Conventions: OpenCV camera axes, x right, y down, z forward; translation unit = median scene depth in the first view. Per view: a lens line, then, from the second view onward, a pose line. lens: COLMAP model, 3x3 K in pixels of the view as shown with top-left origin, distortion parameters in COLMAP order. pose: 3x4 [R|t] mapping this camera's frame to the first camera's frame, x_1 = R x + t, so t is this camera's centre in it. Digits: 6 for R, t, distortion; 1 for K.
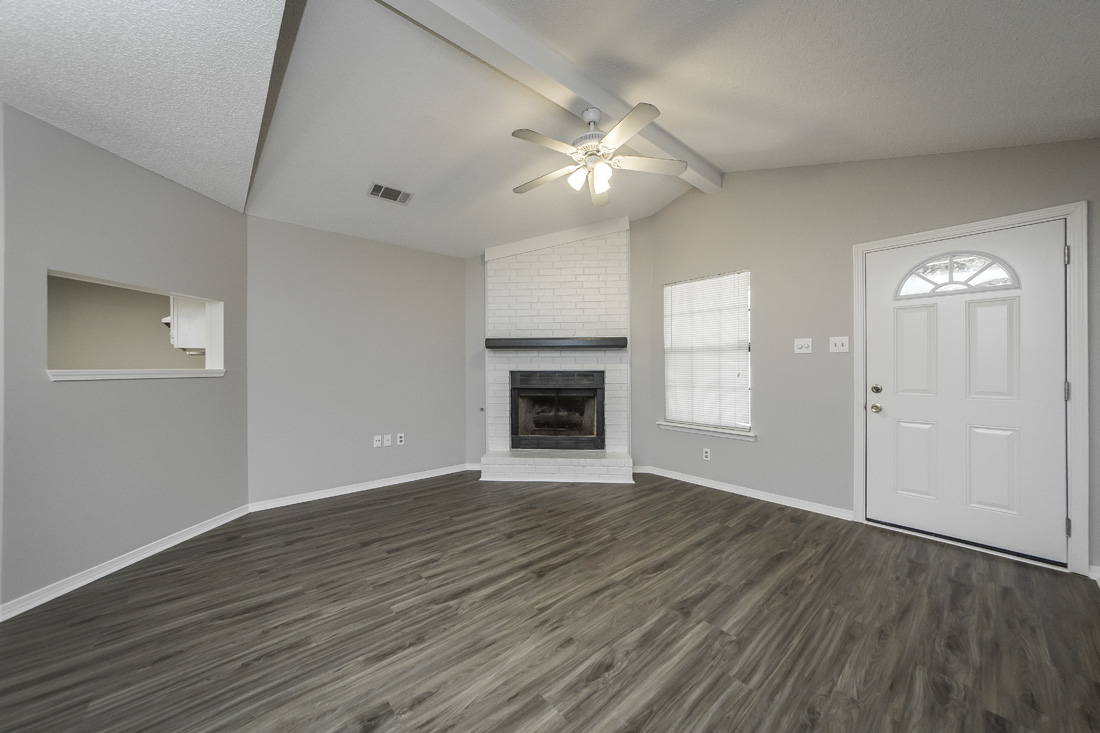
lens RADIAL K [[387.6, 0, 544.8], [0, 387.6, 364.2], [0, 0, 1]] dist [-0.000739, 0.000083]
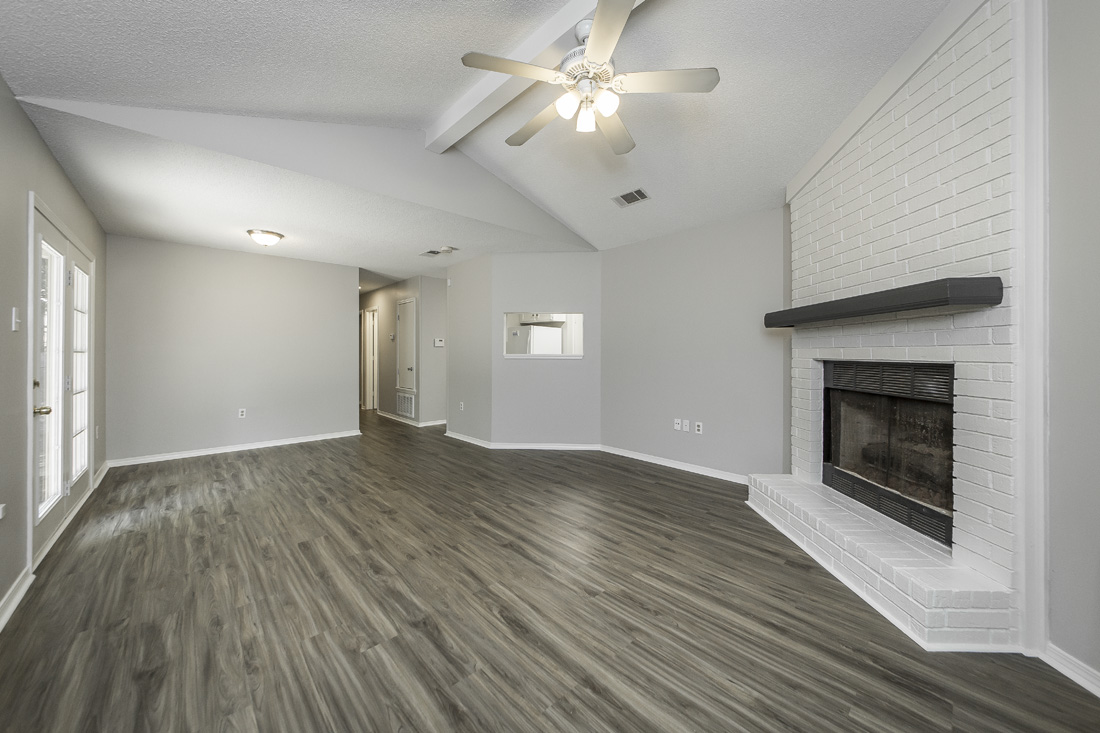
lens RADIAL K [[397.1, 0, 548.6], [0, 397.1, 351.7], [0, 0, 1]] dist [-0.005270, -0.000095]
pose [[0.037253, -0.000713, -0.999306, 0.885519], [0.009103, 0.999959, -0.000374, 0.000018], [0.999264, -0.009082, 0.037258, 0.866079]]
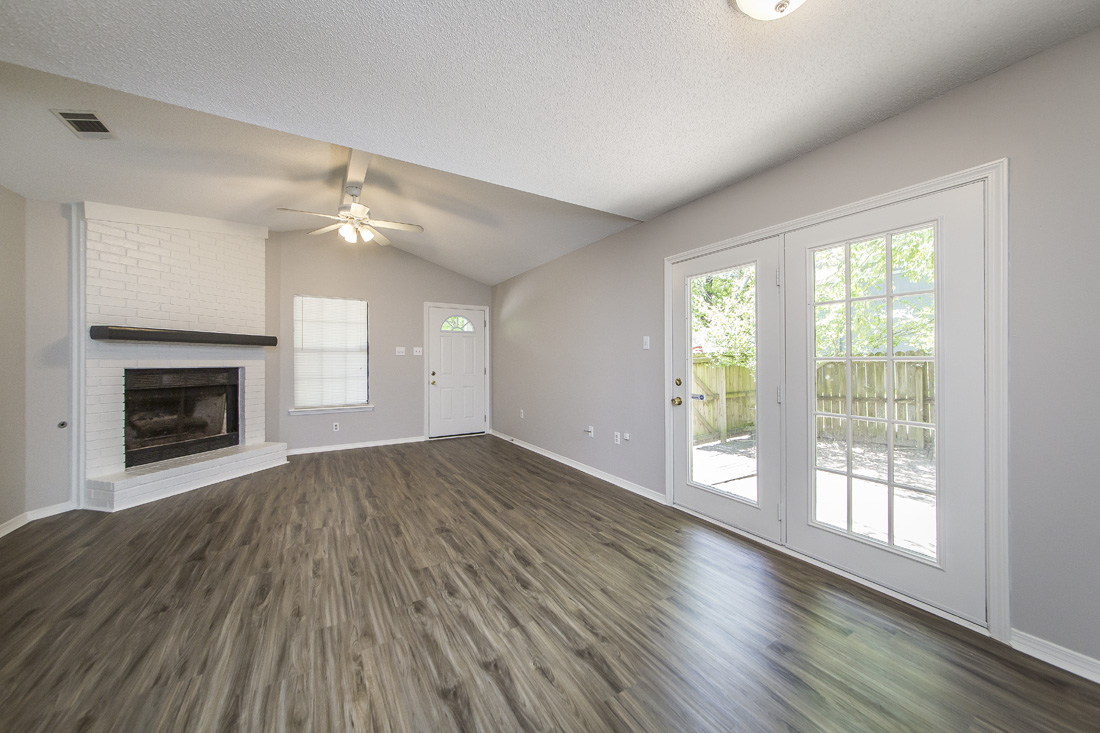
lens RADIAL K [[387.6, 0, 544.8], [0, 387.6, 364.2], [0, 0, 1]] dist [-0.000739, 0.000083]
pose [[0.179154, -0.003852, 0.983813, -1.132733], [-0.003628, 0.999983, 0.004576, 0.002136], [-0.983814, -0.004389, 0.179137, 0.038121]]
